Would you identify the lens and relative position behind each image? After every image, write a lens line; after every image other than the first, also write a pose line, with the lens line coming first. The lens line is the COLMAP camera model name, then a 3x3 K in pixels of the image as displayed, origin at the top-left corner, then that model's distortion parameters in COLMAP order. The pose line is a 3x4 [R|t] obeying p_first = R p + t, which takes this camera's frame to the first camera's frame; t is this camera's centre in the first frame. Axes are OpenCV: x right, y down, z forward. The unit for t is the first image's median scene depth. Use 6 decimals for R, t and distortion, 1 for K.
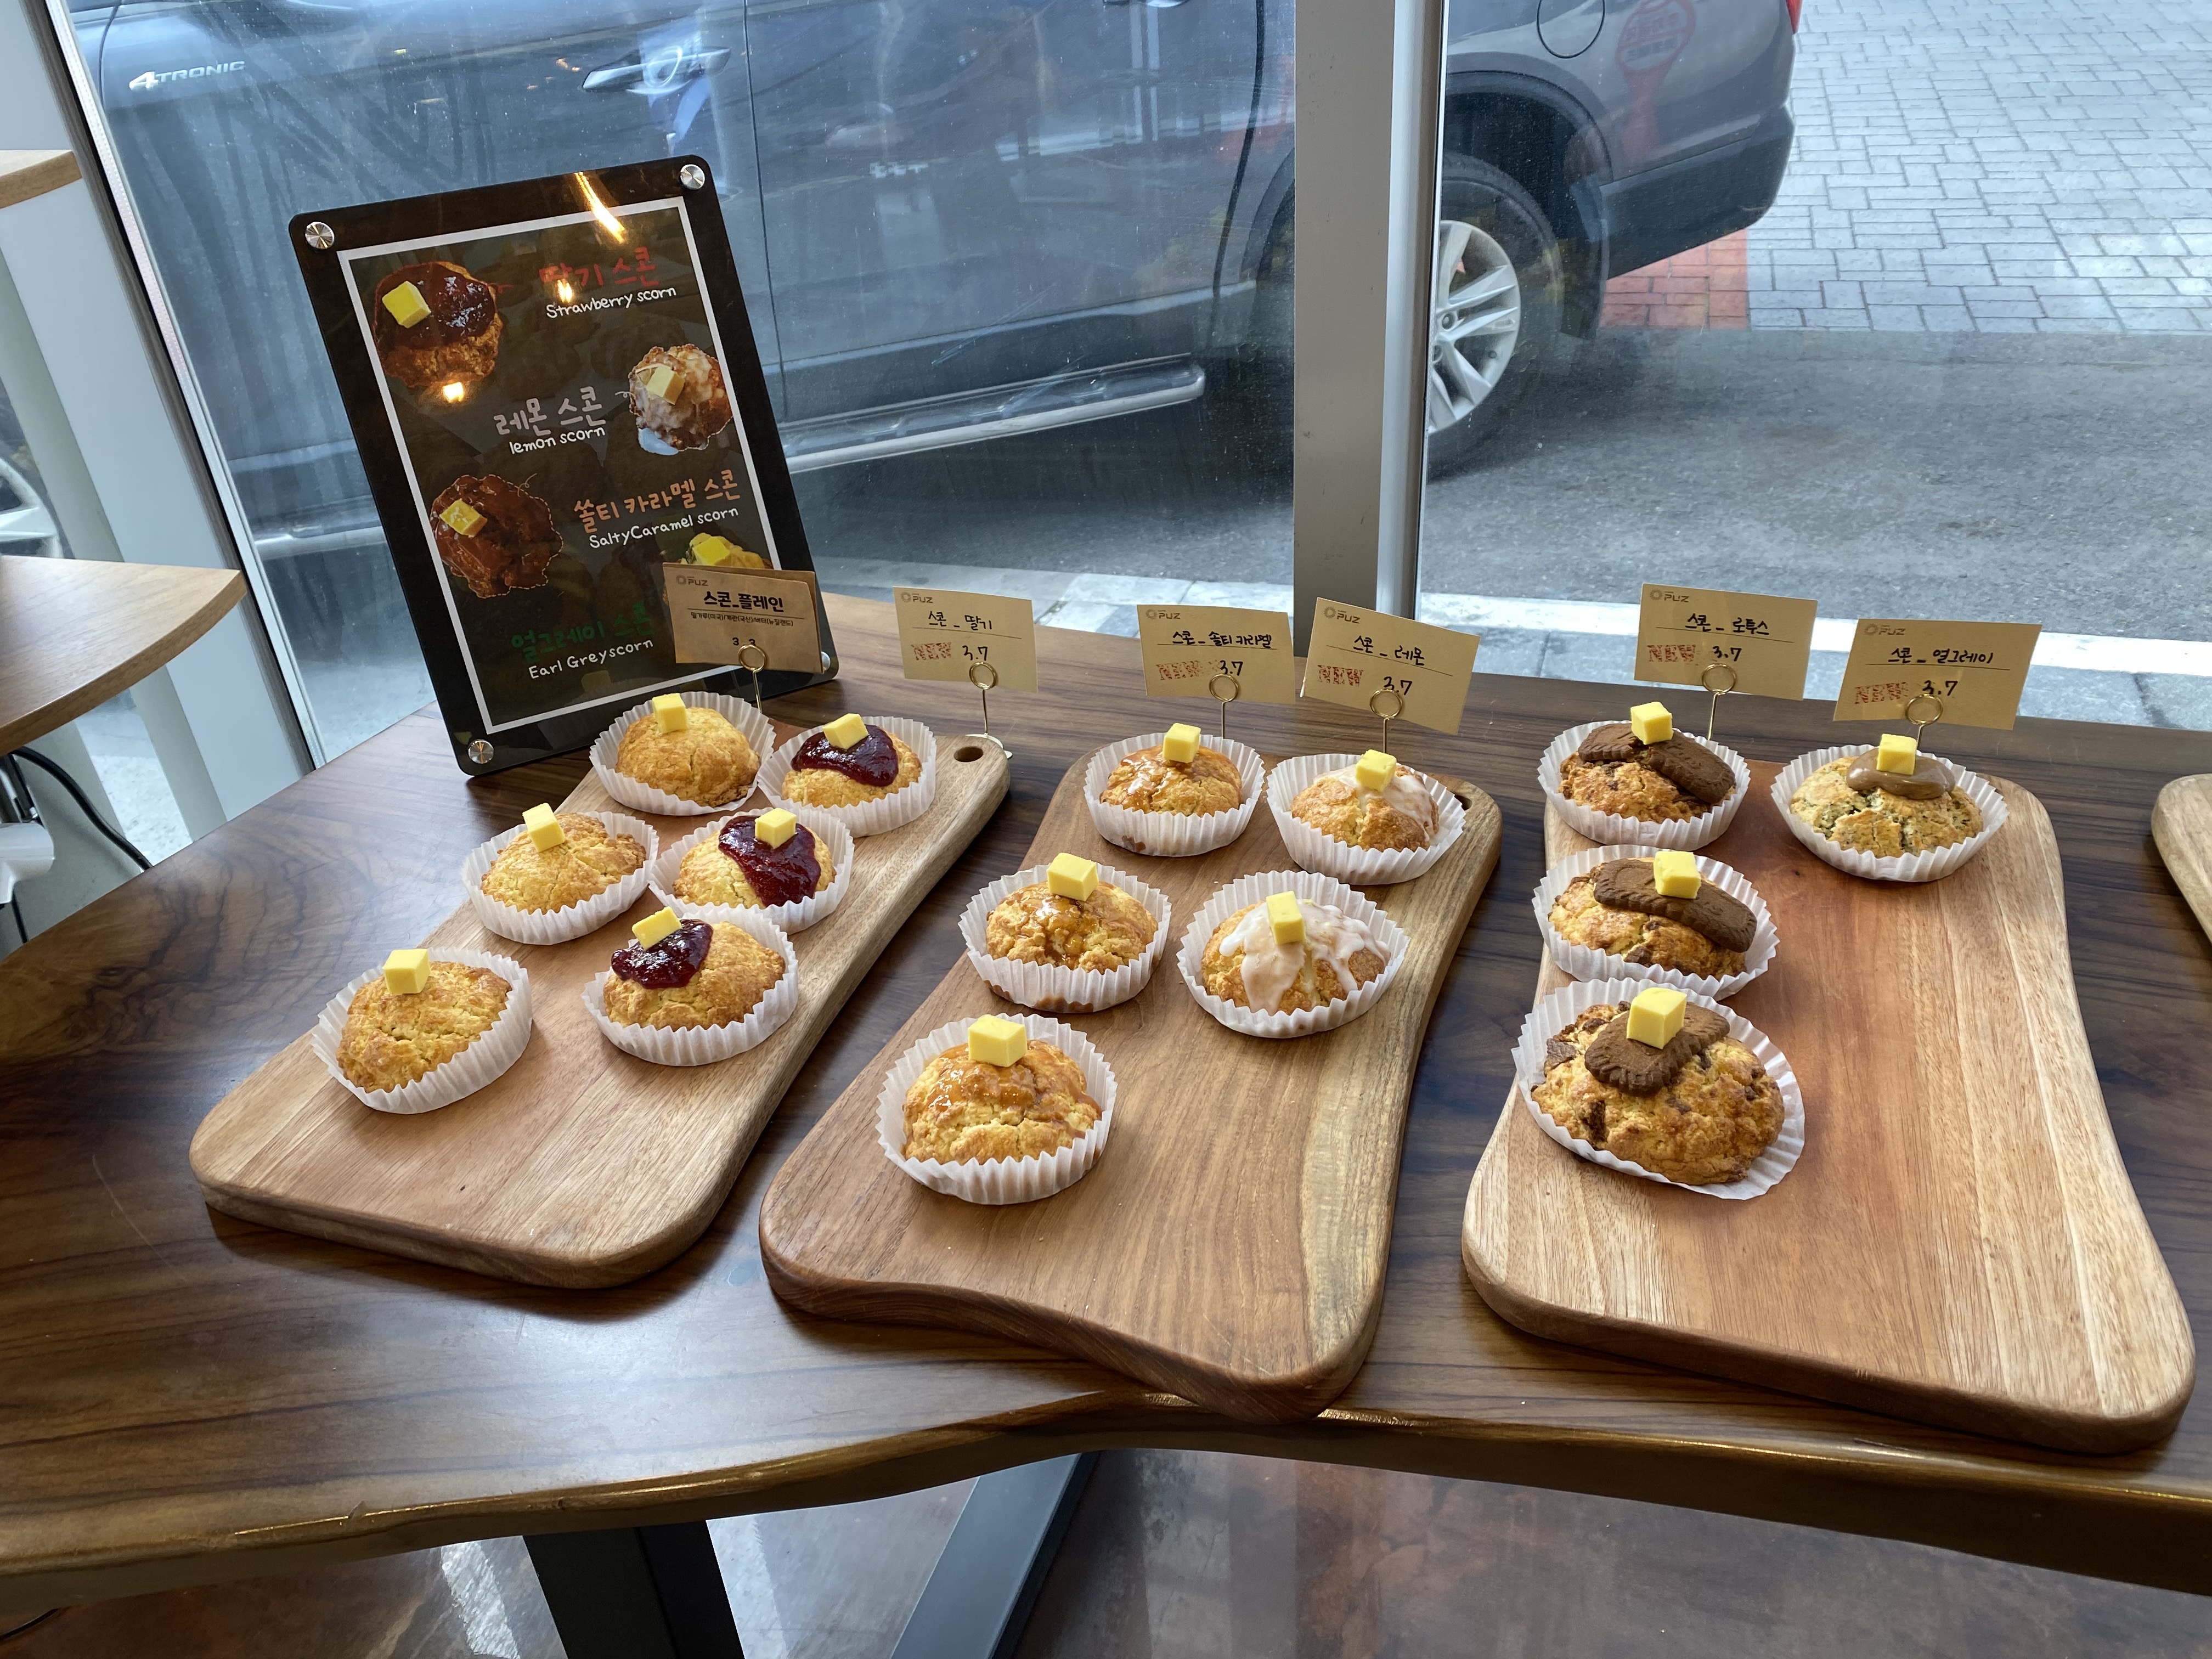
lens RADIAL K [[1697.3, 0, 1089.0], [0, 1697.3, 832.9], [0, 0, 1]] dist [0.005397, -0.015955]
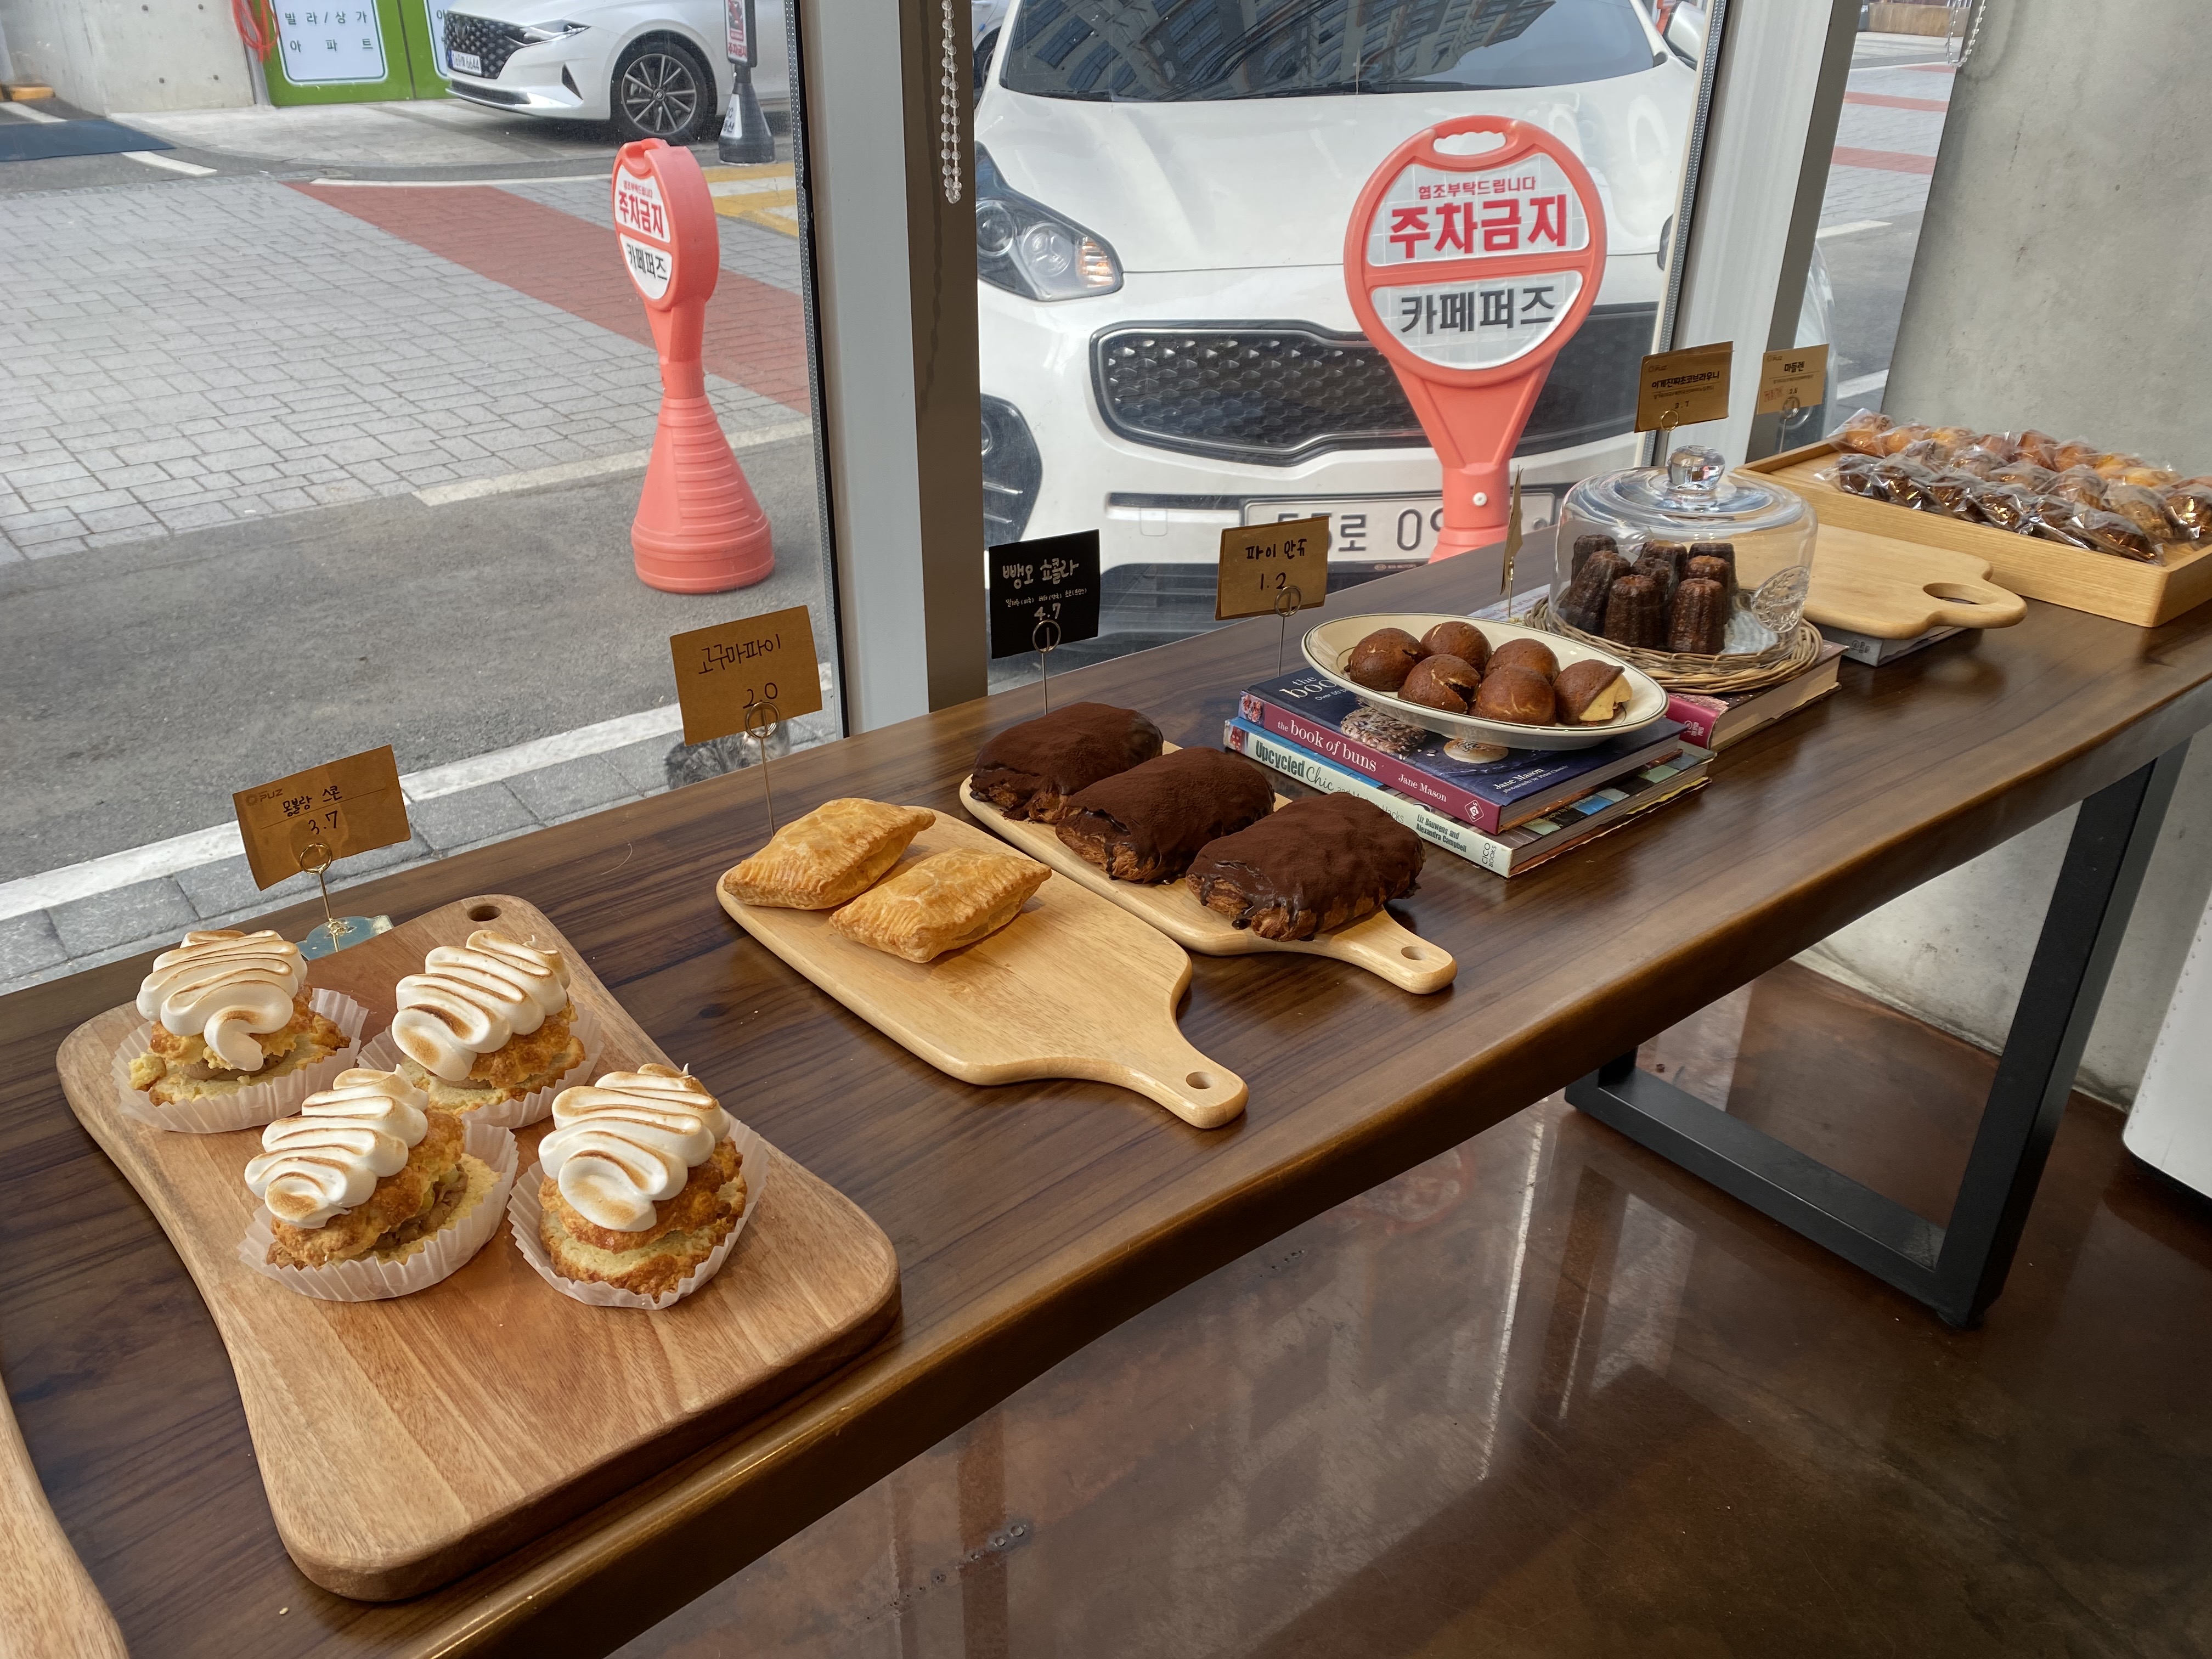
lens RADIAL K [[1697.3, 0, 1096.8], [0, 1697.3, 825.6], [0, 0, 1]] dist [0.005397, -0.015955]
pose [[0.534670, -0.317472, 0.783160, 0.046800], [0.405408, 0.909503, 0.091913, 0.001923], [-0.741466, 0.268357, 0.614990, -0.012095]]
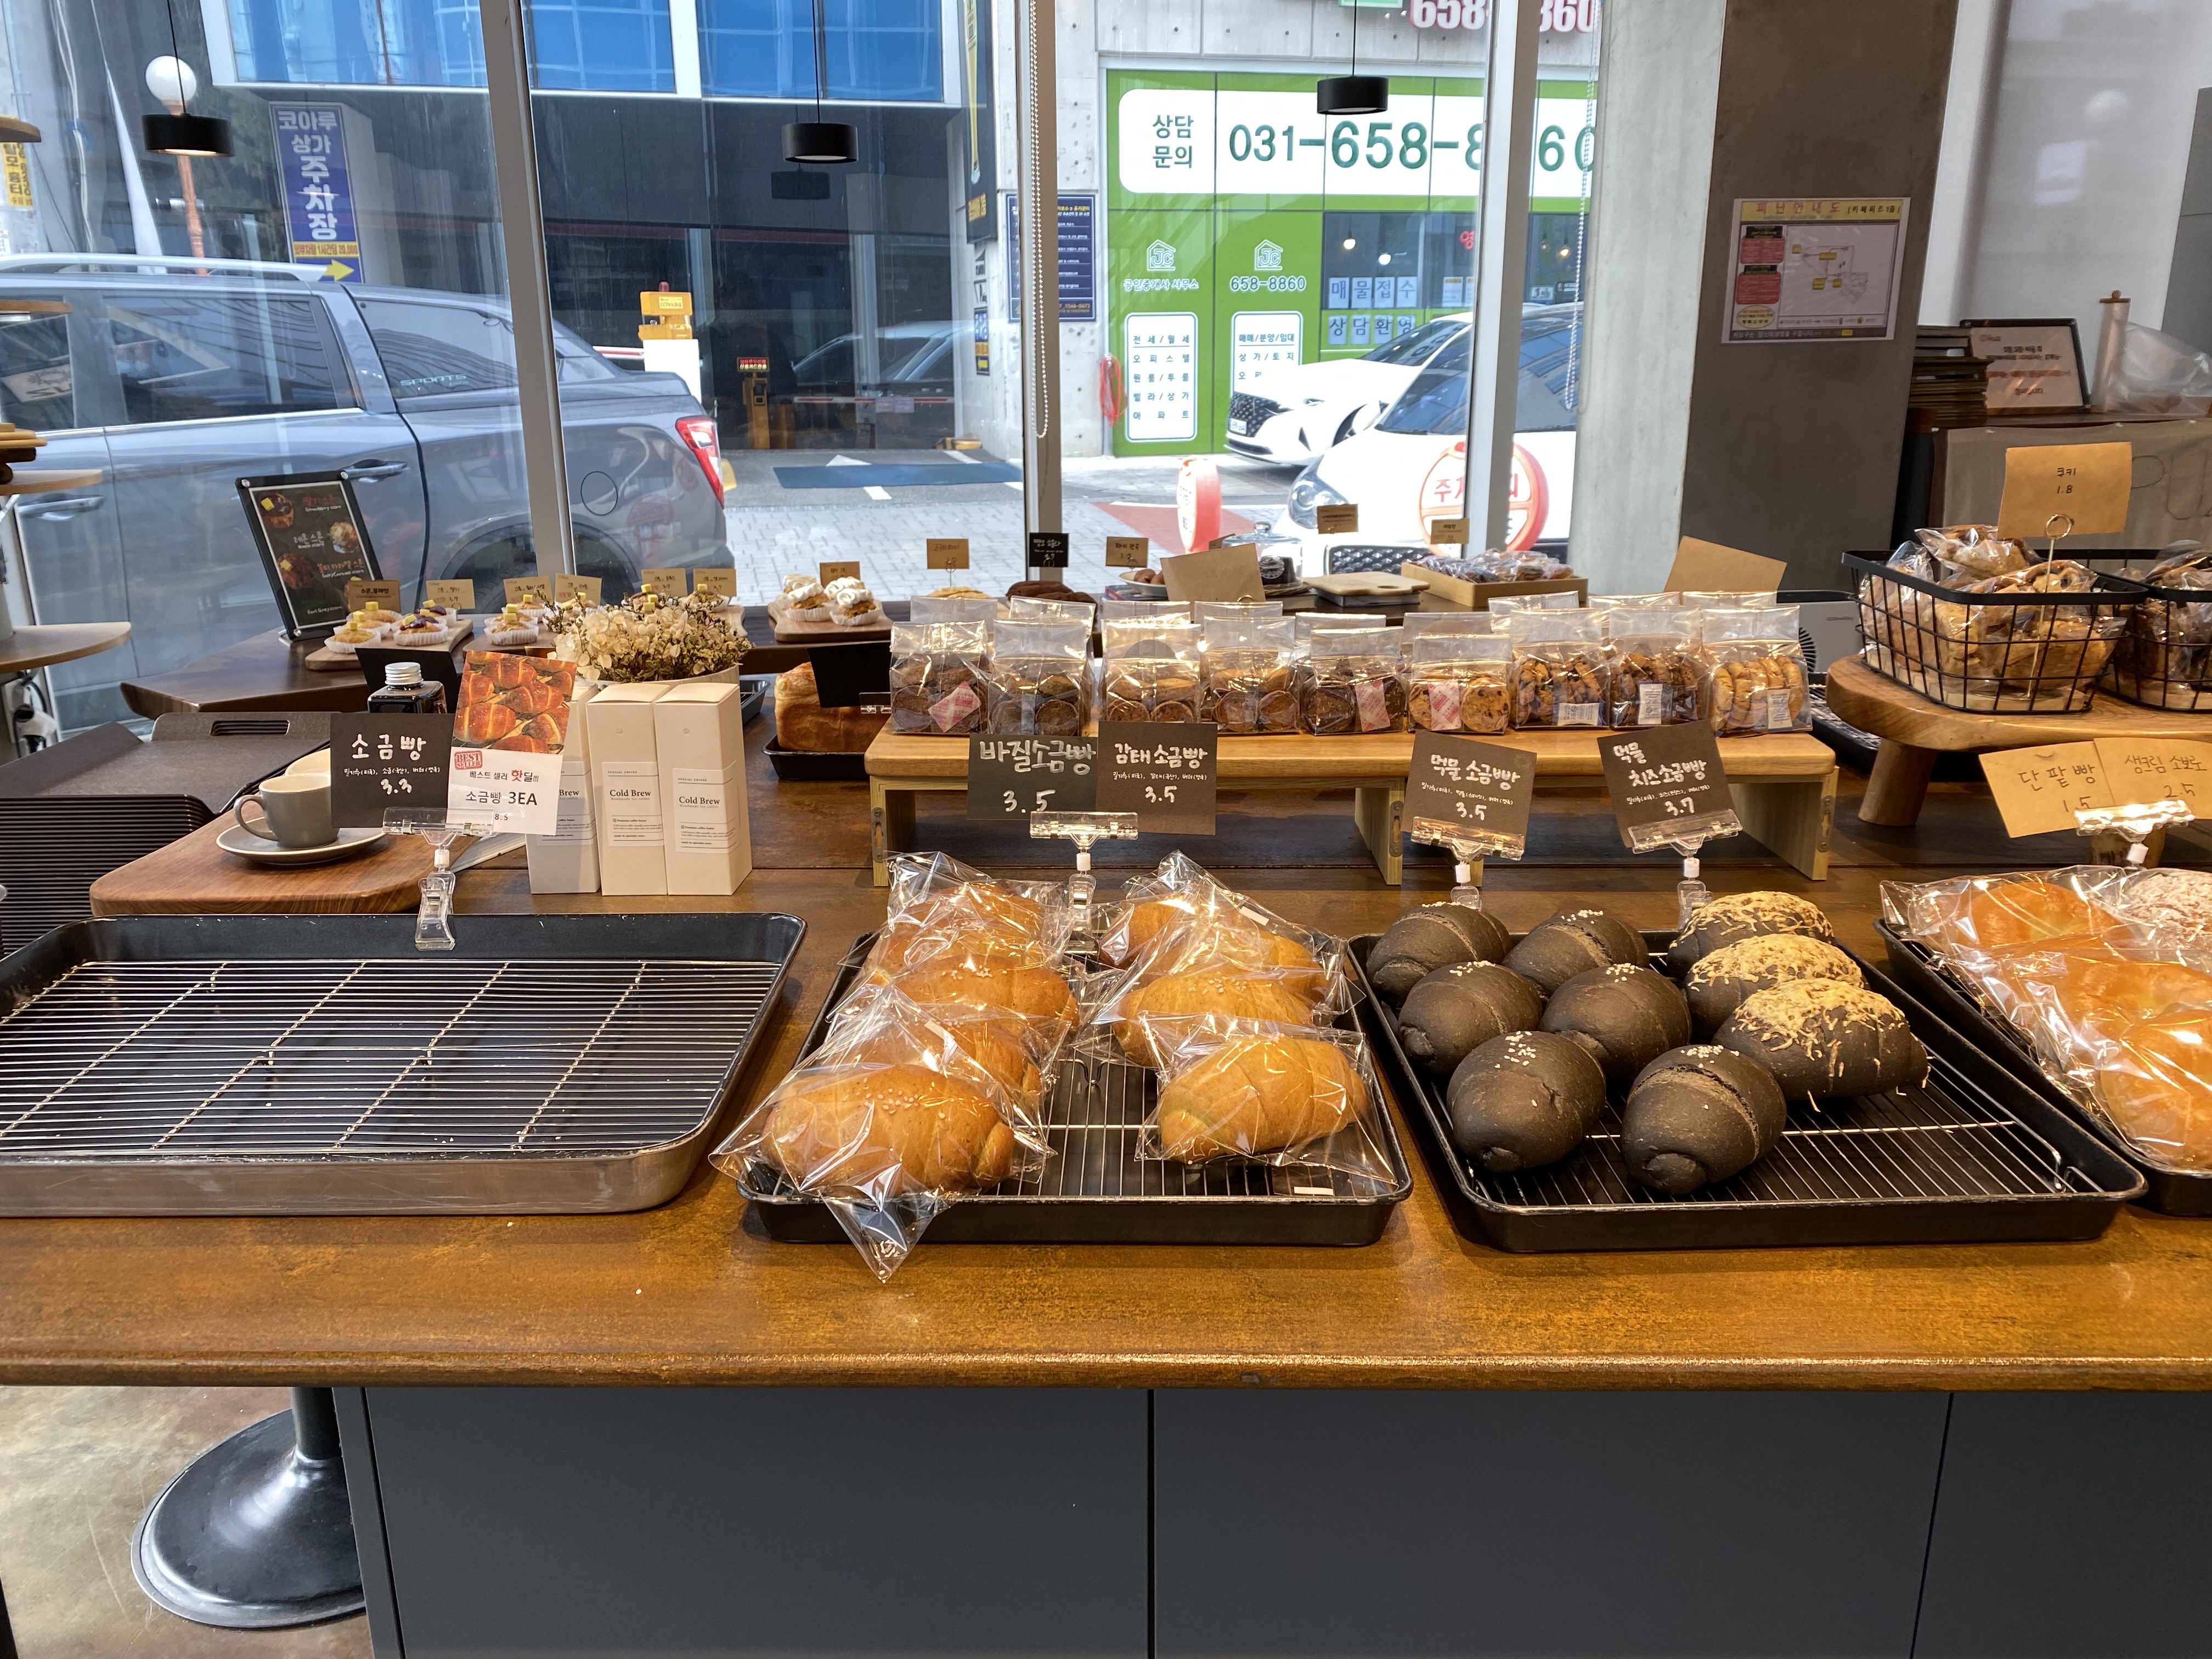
lens RADIAL K [[1697.3, 0, 1100.0], [0, 1697.3, 838.9], [0, 0, 1]] dist [0.005397, -0.015955]
pose [[0.862148, -0.082701, 0.499862, -0.217289], [0.224137, 0.947053, -0.229898, 0.447938], [-0.454383, 0.310244, 0.835036, -0.724197]]
